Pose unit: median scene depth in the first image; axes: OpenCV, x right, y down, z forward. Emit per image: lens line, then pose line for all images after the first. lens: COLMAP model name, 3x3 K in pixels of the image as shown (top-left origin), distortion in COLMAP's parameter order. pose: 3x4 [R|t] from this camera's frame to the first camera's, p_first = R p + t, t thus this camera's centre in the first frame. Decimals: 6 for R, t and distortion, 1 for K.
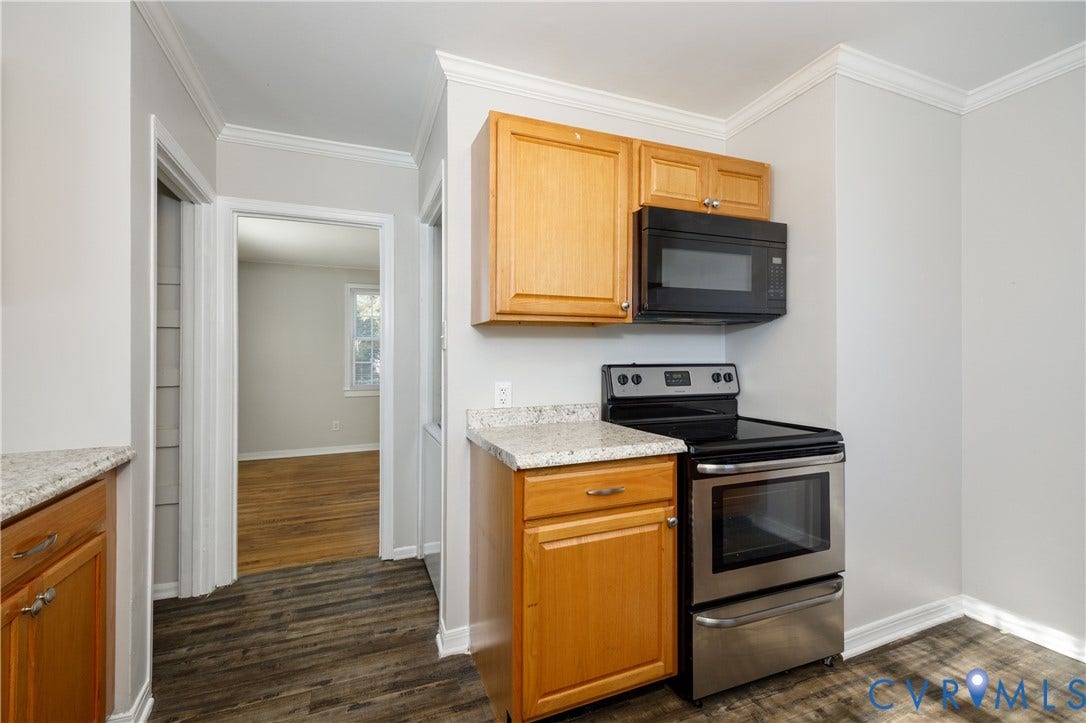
lens RADIAL K [[509.9, 0, 579.5], [0, 509.9, 354.7], [0, 0, 1]] dist [0.015440, -0.001941]
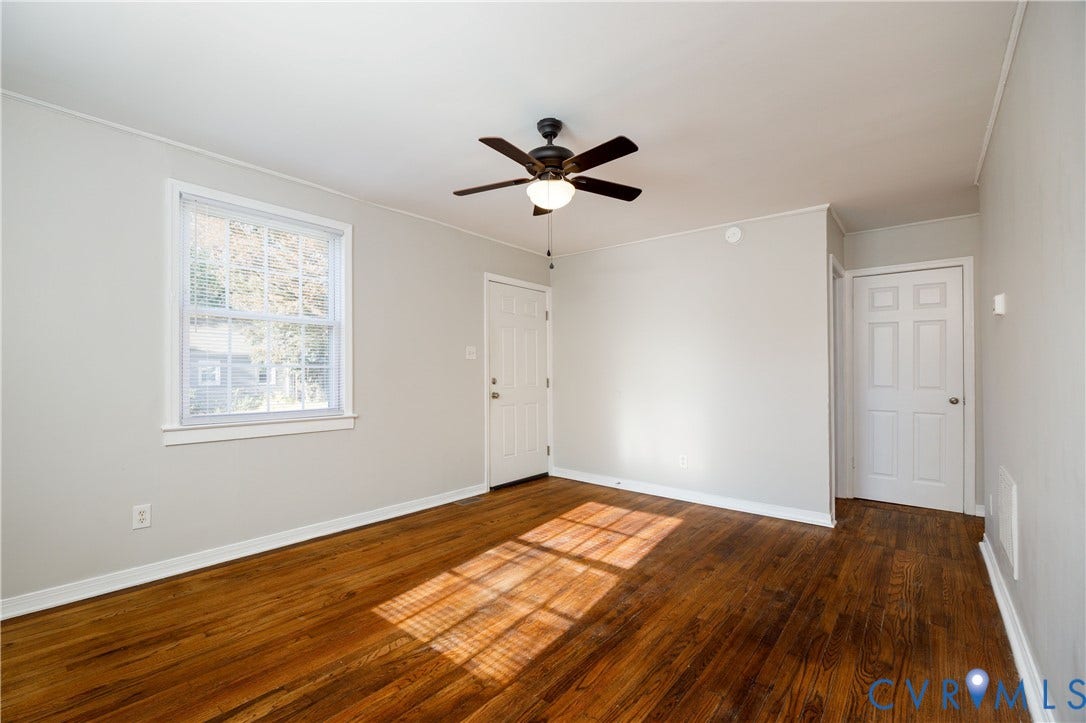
lens RADIAL K [[485.7, 0, 549.1], [0, 485.7, 368.5], [0, 0, 1]] dist [0.003951, -0.002597]
pose [[0.894768, 0.011596, 0.446381, -0.525485], [-0.008548, 0.999924, -0.008842, 0.030642], [-0.446450, 0.004096, 0.894799, 0.734725]]
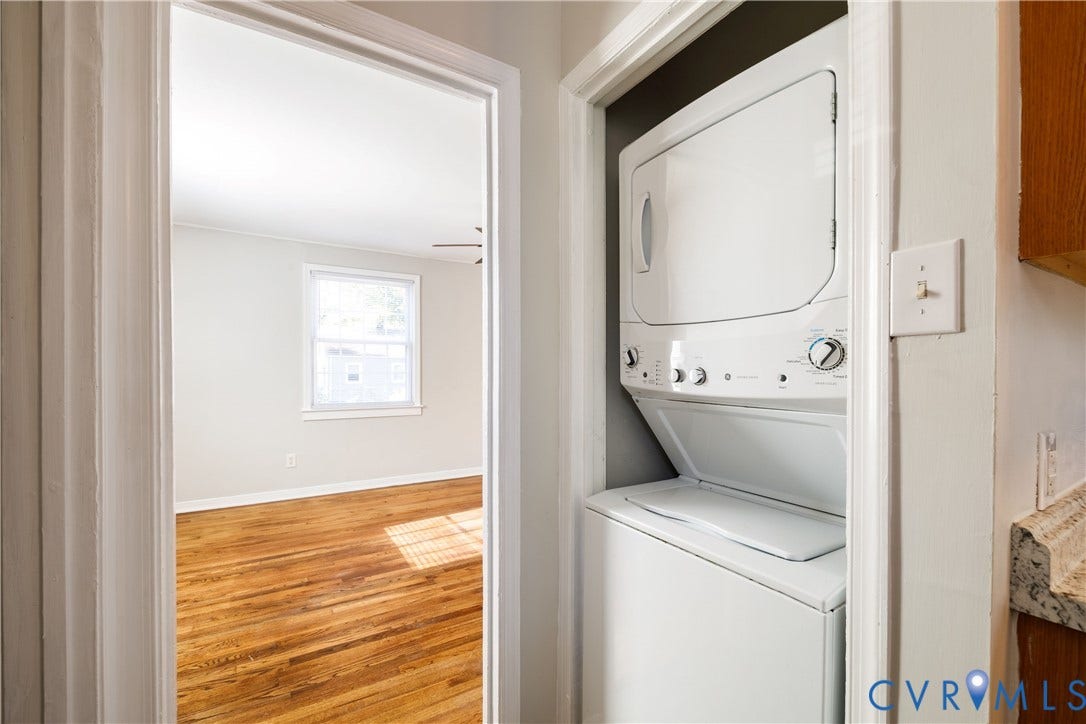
lens RADIAL K [[485.7, 0, 573.2], [0, 485.7, 370.2], [0, 0, 1]] dist [0.003951, -0.002597]
pose [[0.987441, 0.007594, 0.157805, -0.285543], [-0.008703, 0.999942, 0.006338, 0.007402], [-0.157748, -0.007632, 0.987450, 0.390723]]
